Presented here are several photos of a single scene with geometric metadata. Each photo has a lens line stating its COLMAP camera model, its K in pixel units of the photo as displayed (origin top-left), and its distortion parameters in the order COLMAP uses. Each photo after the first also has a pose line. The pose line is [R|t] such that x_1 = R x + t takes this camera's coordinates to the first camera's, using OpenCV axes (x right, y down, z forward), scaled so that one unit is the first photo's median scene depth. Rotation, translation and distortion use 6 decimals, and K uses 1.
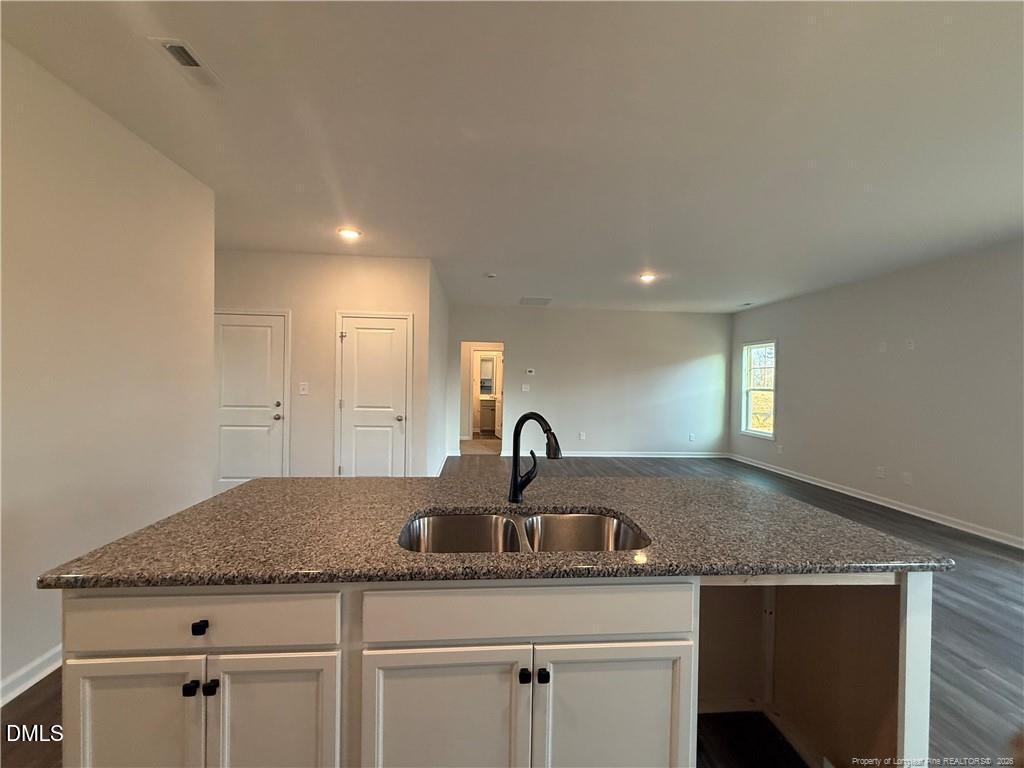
lens RADIAL K [[413.6, 0, 509.8], [0, 413.6, 383.8], [0, 0, 1]] dist [0.002496, 0.000266]
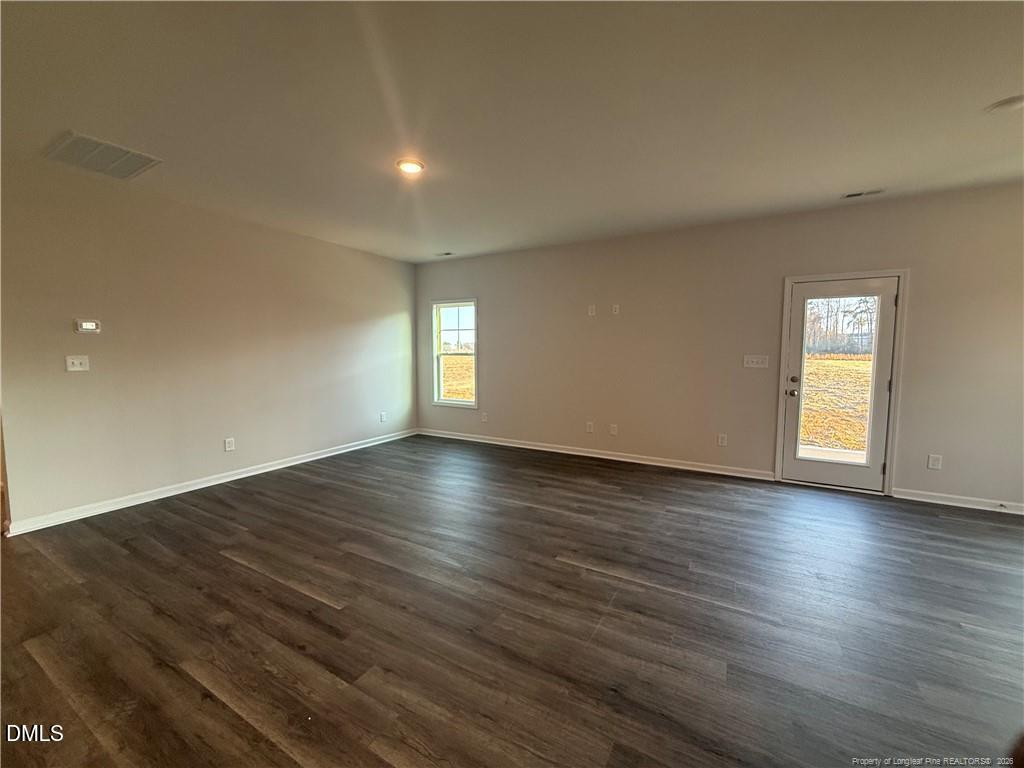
lens RADIAL K [[413.6, 0, 509.0], [0, 413.6, 379.9], [0, 0, 1]] dist [0.002496, 0.000266]
pose [[0.578341, -0.077701, 0.812086, -0.057491], [0.014799, 0.996289, 0.084787, -0.004027], [-0.815661, -0.037018, 0.577345, 0.367965]]
